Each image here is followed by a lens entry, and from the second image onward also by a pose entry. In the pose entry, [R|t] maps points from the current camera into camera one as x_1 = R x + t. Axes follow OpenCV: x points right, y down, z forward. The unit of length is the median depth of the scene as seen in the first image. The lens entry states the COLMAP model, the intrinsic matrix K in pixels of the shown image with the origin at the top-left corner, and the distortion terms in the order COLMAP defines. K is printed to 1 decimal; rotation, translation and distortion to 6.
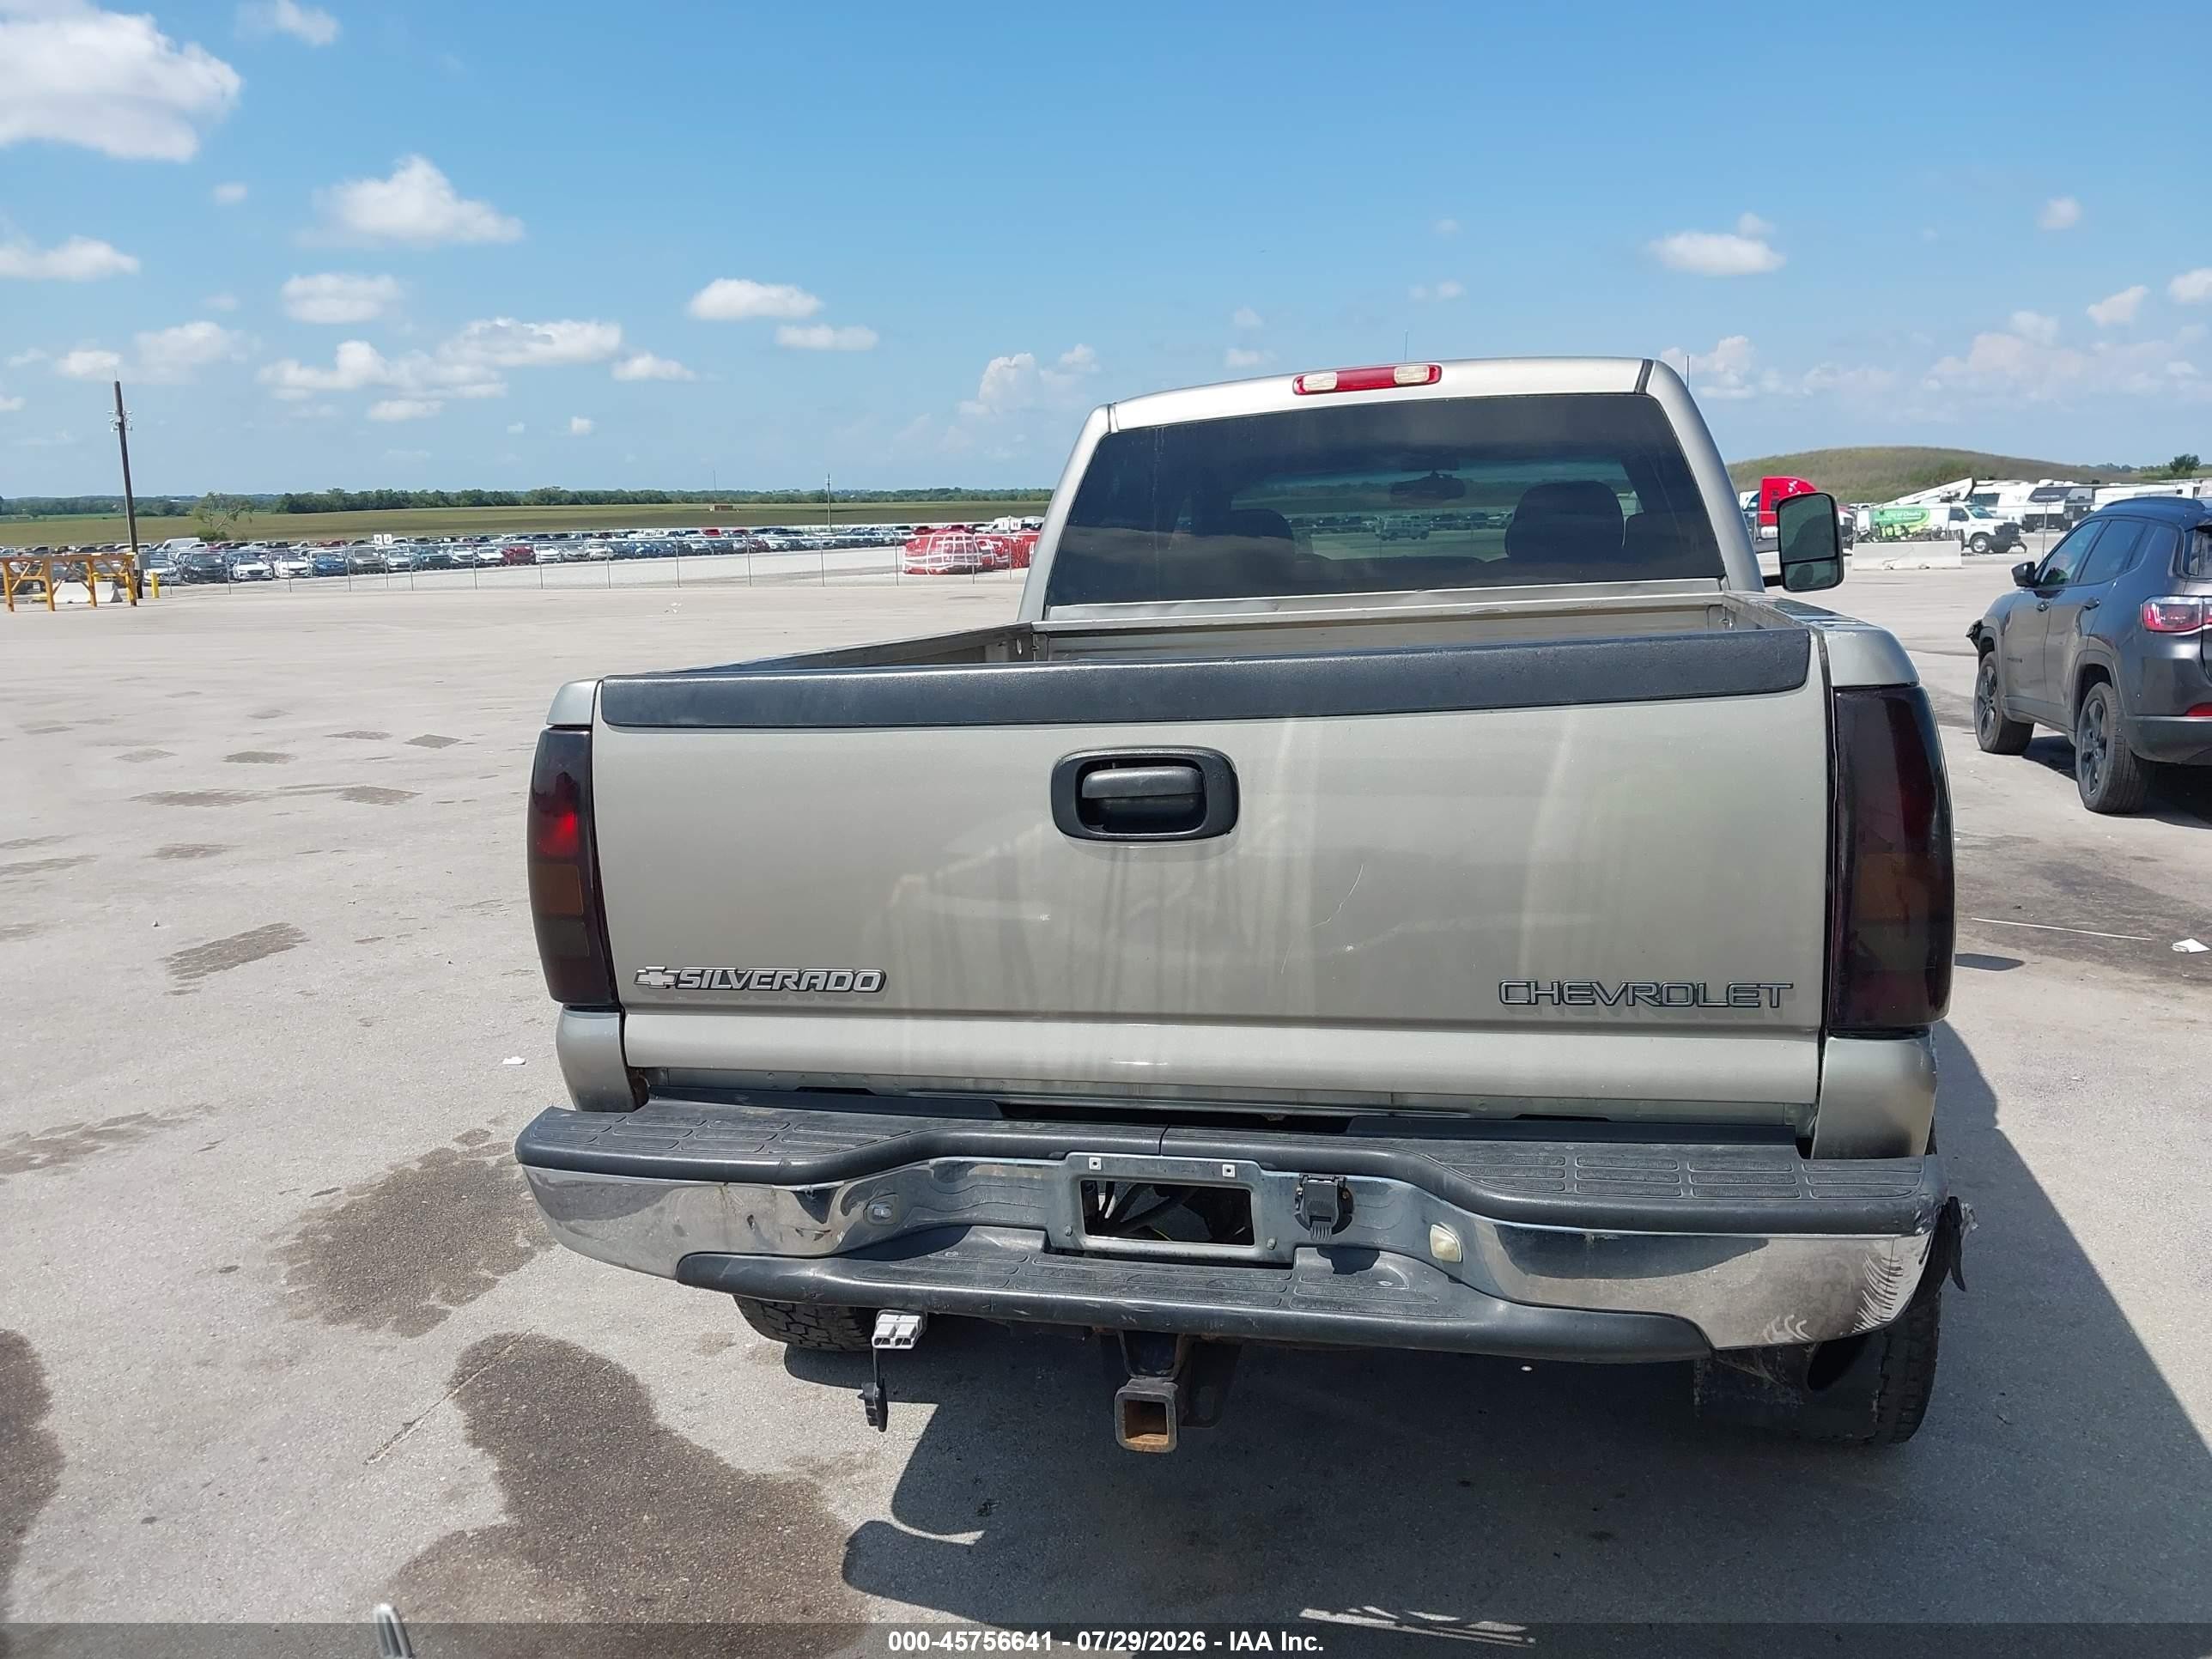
lens RADIAL K [[1736.4, 0, 1112.0], [0, 1736.4, 831.7], [0, 0, 1]] dist [0.014618, -0.023406]
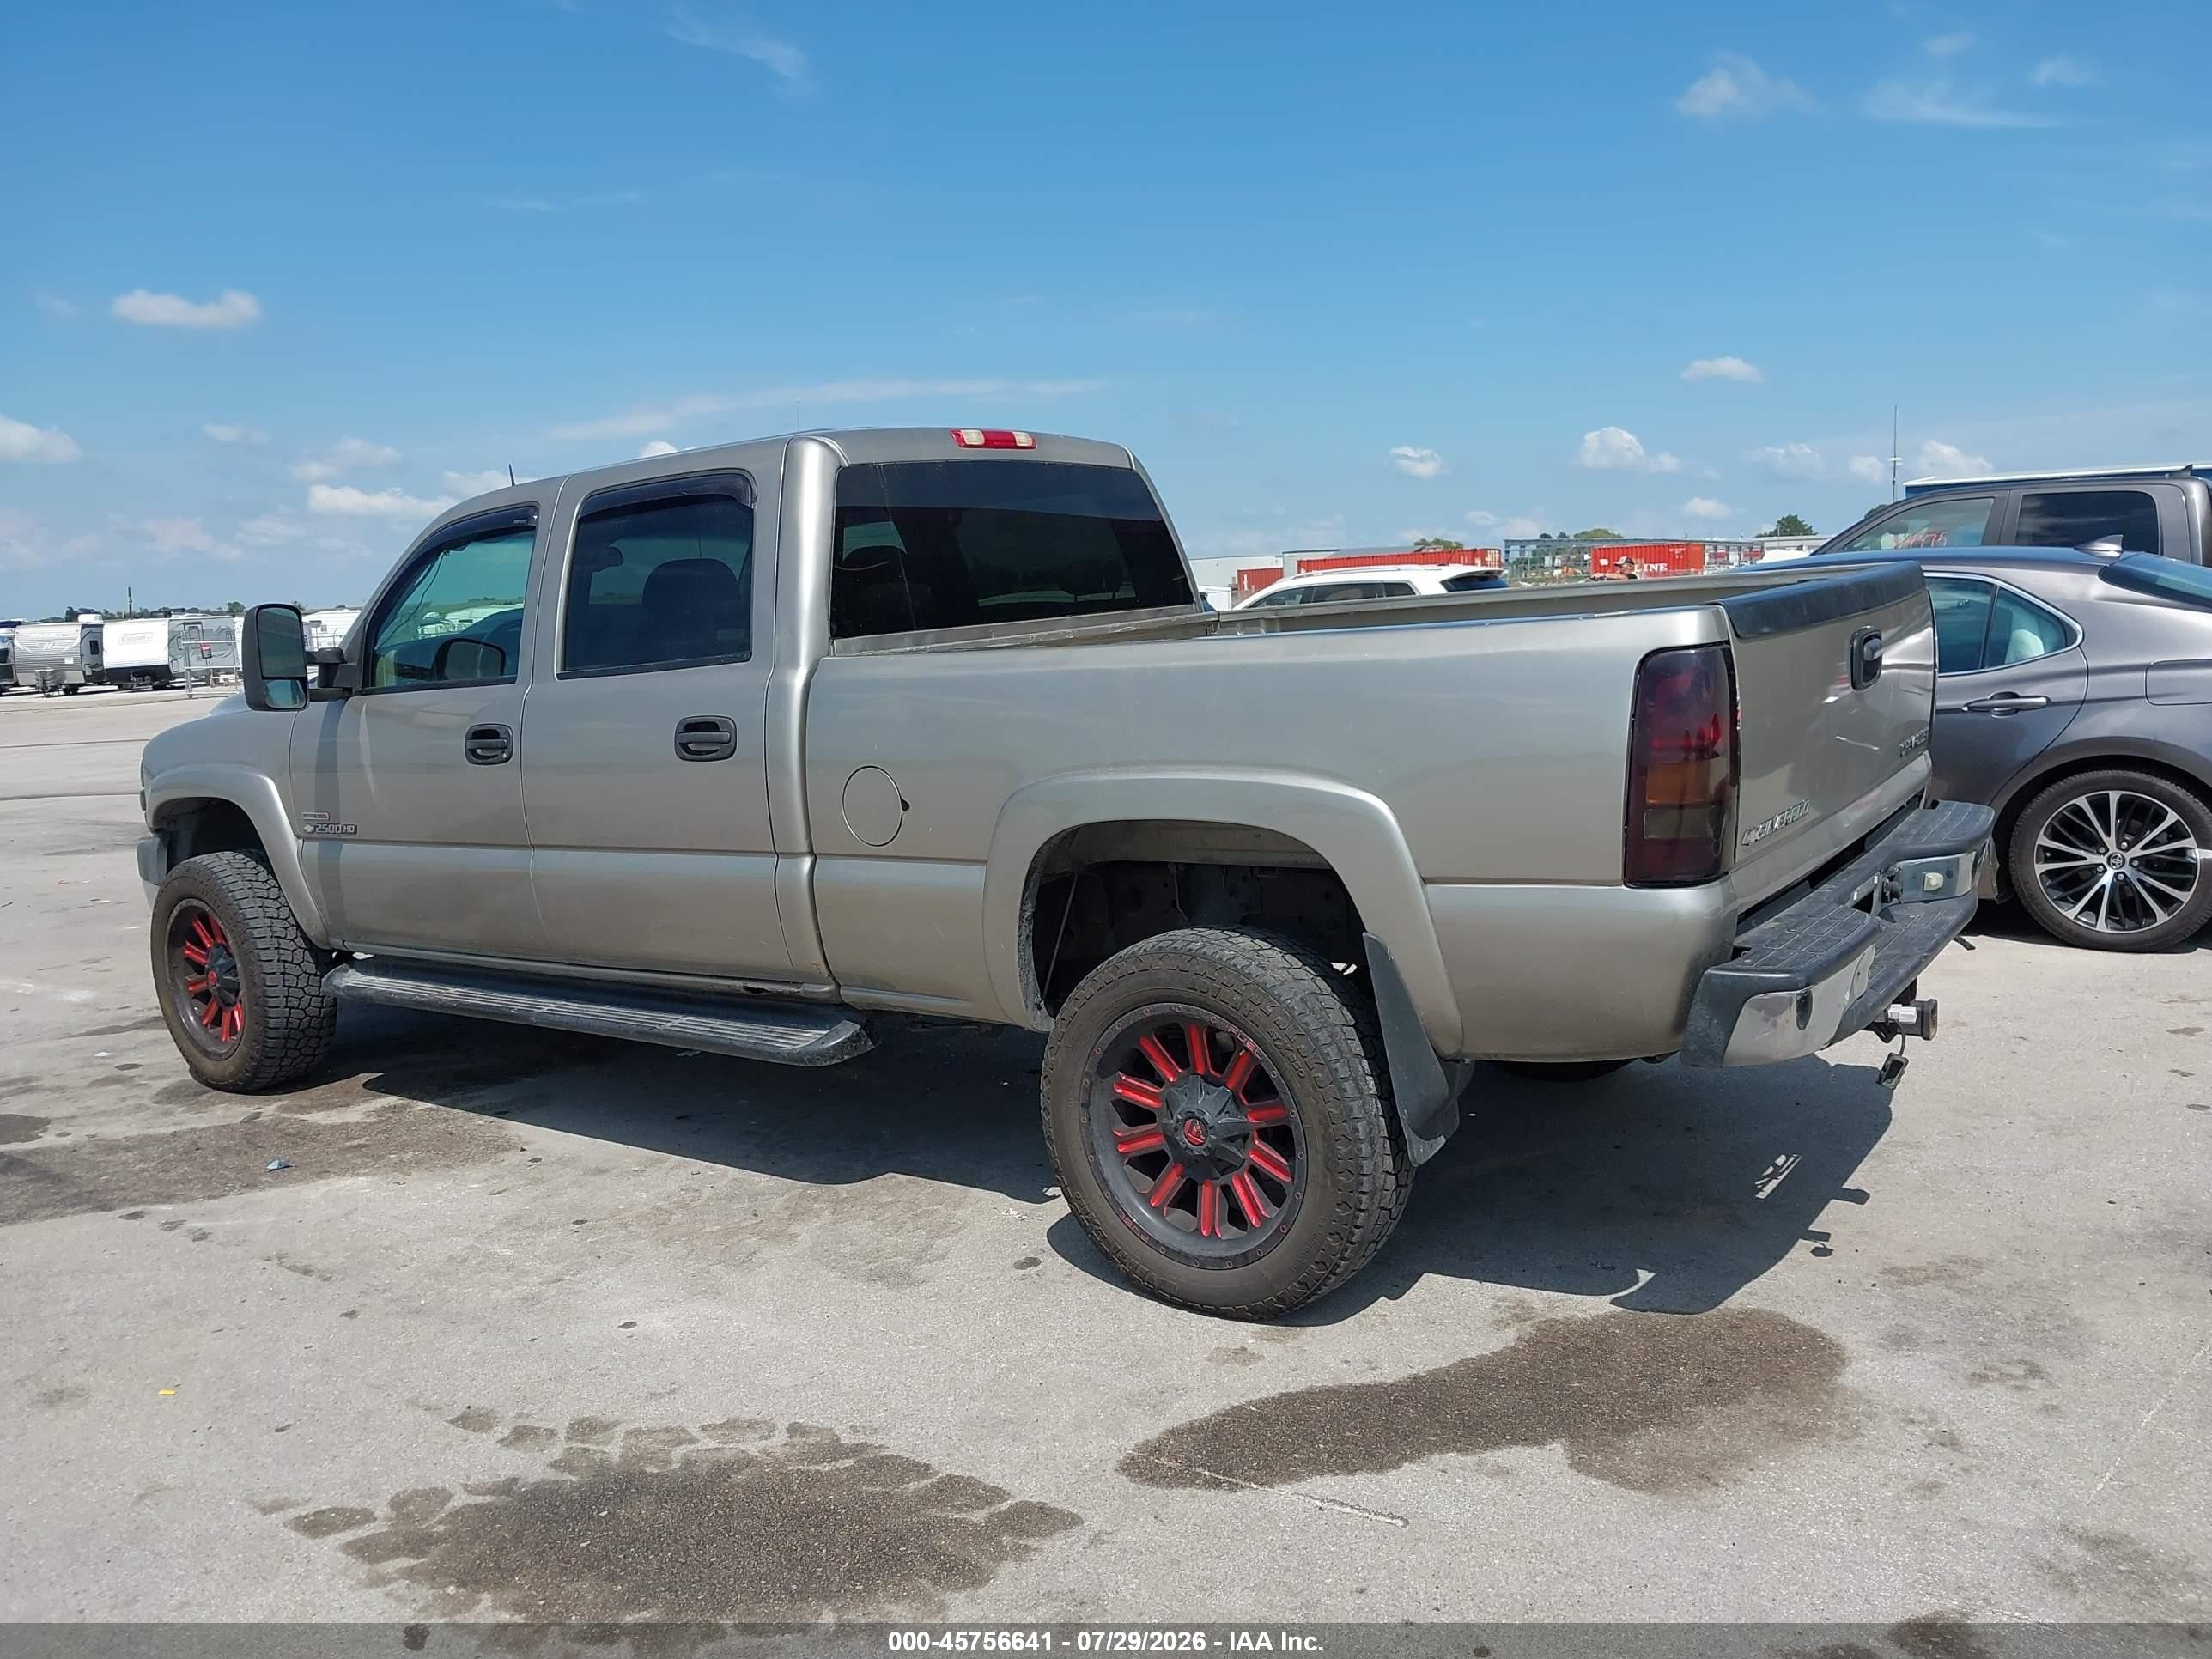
lens RADIAL K [[1736.4, 0, 1109.5], [0, 1736.4, 789.1], [0, 0, 1]] dist [0.014618, -0.023406]
pose [[0.359525, -0.097380, 0.928040, -0.937674], [0.203527, 0.978779, 0.023857, -0.042715], [-0.910669, 0.180304, 0.371715, 0.544308]]
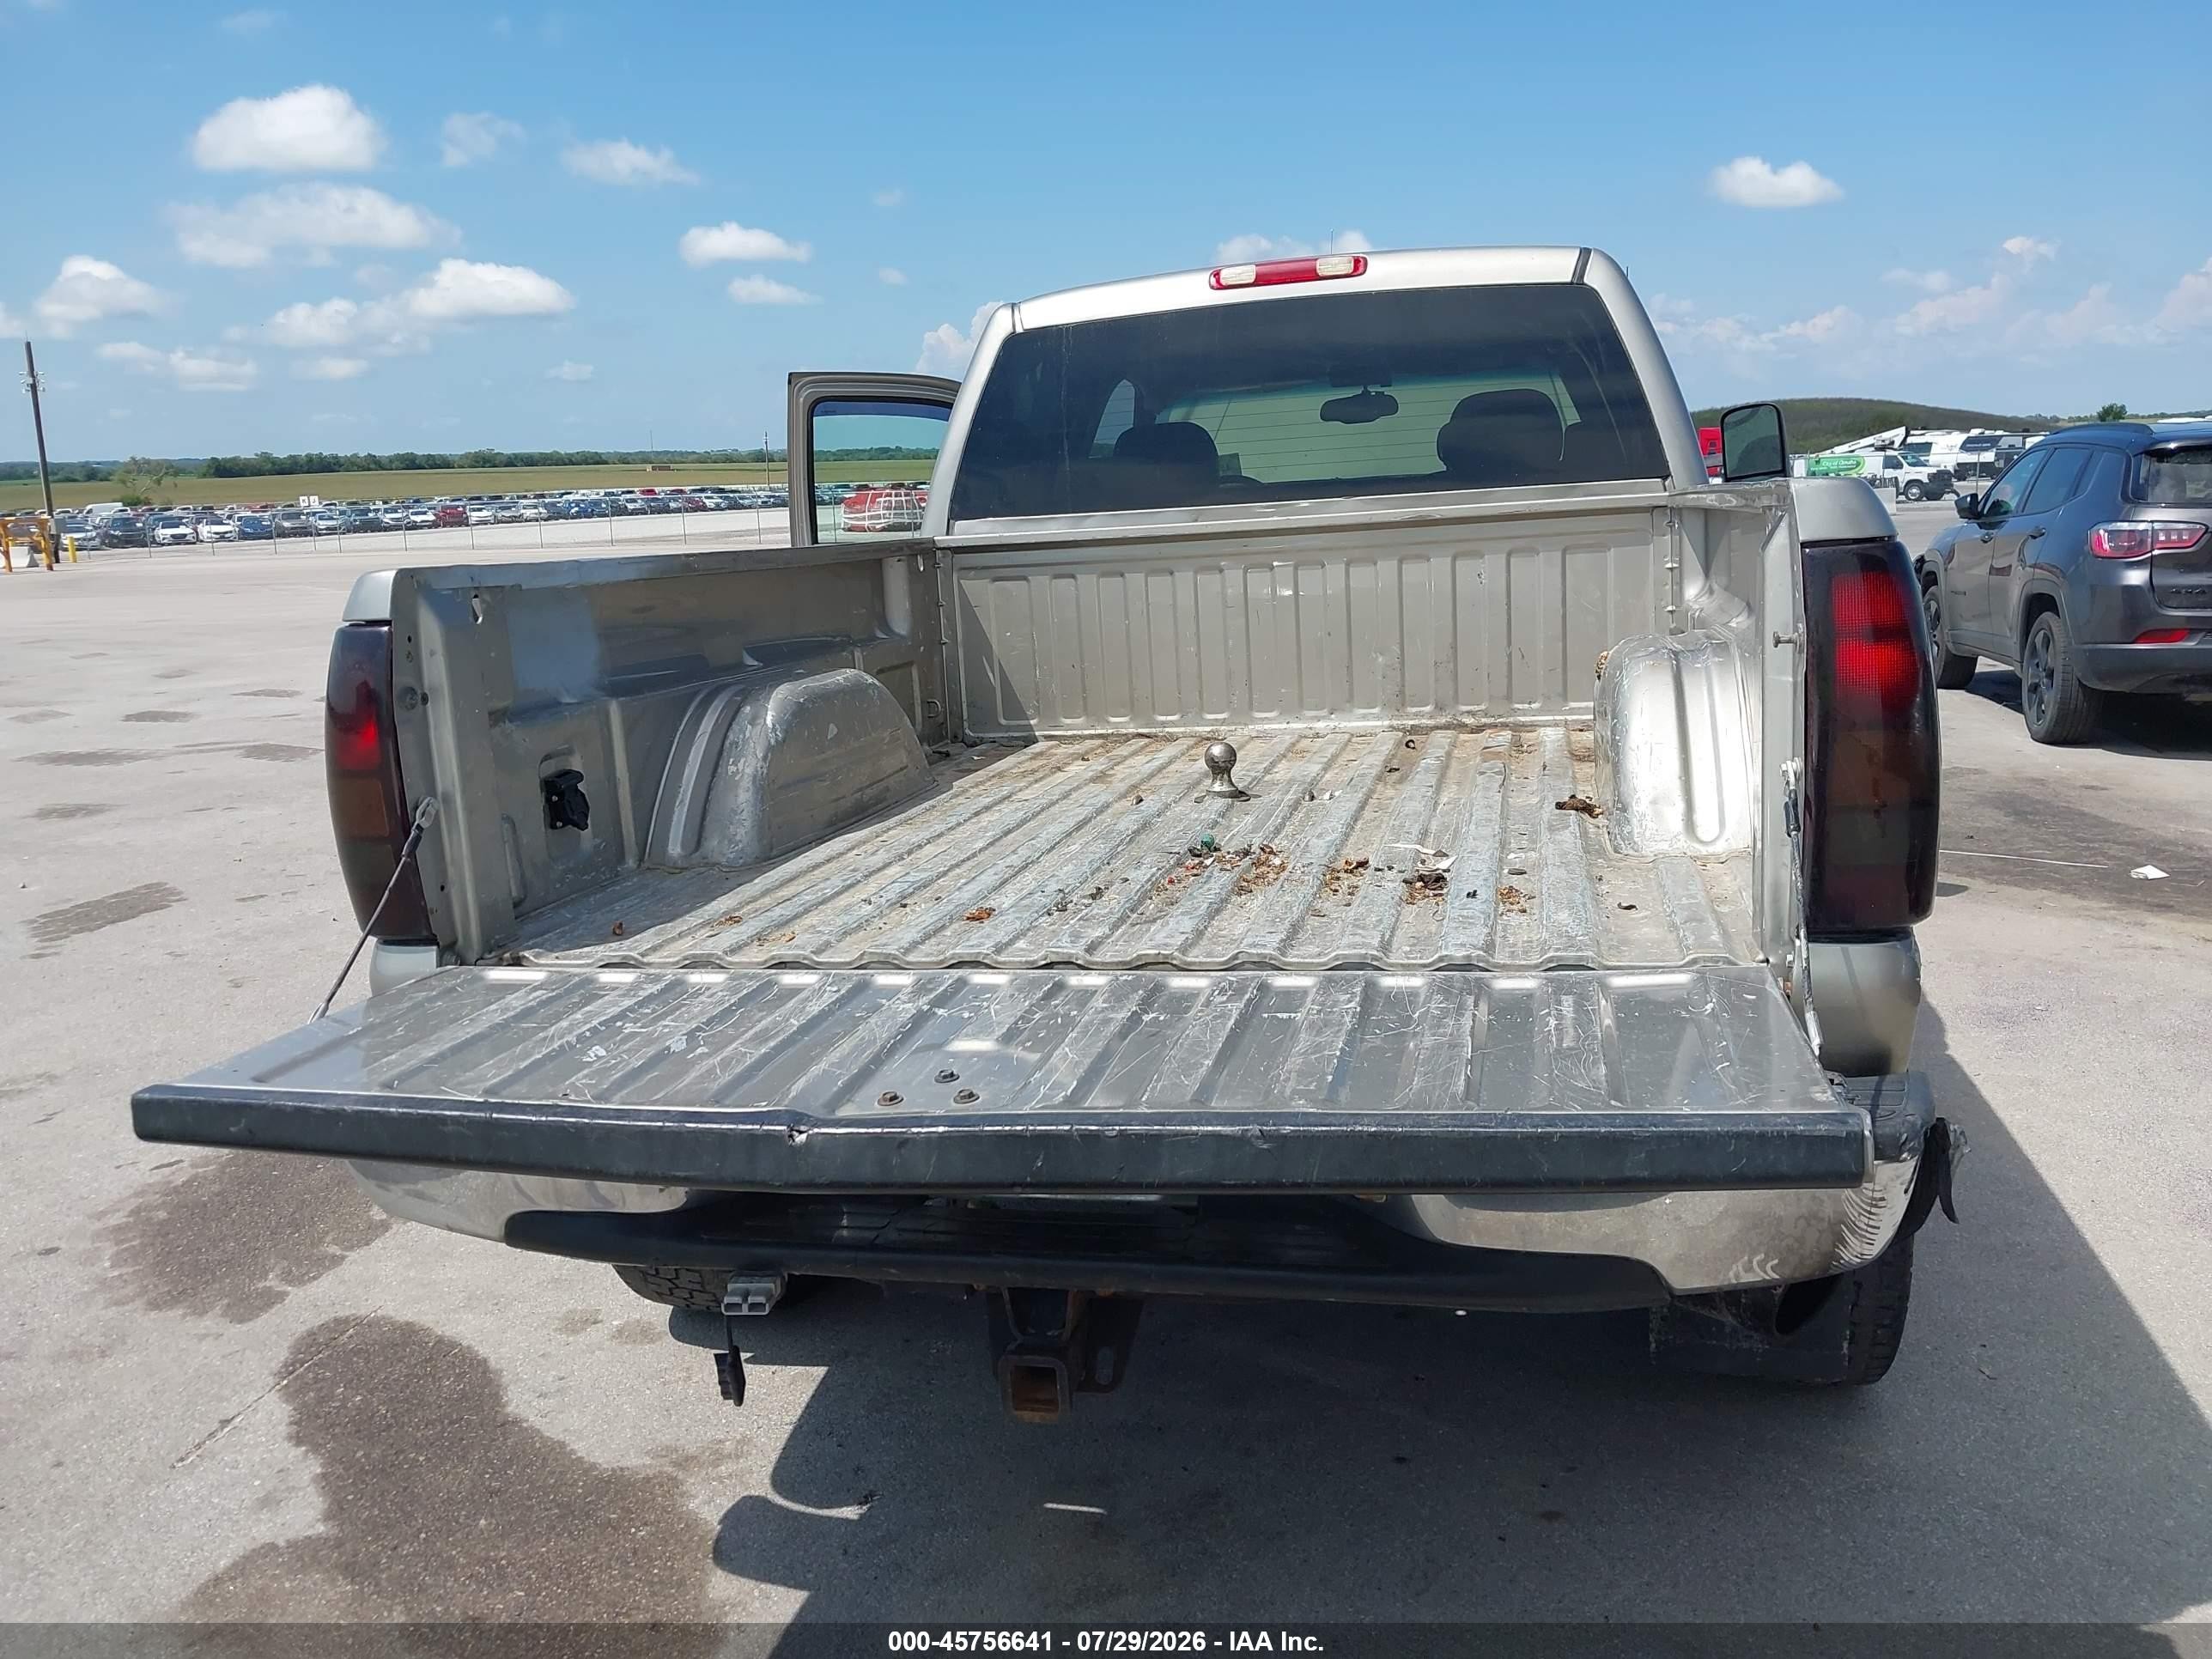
lens RADIAL K [[1736.4, 0, 1122.3], [0, 1736.4, 787.5], [0, 0, 1]] dist [0.014618, -0.023406]
pose [[0.999305, -0.012549, 0.035104, 0.021506], [0.012654, 0.999916, -0.002770, 0.018575], [-0.035066, 0.003212, 0.999380, 0.070271]]
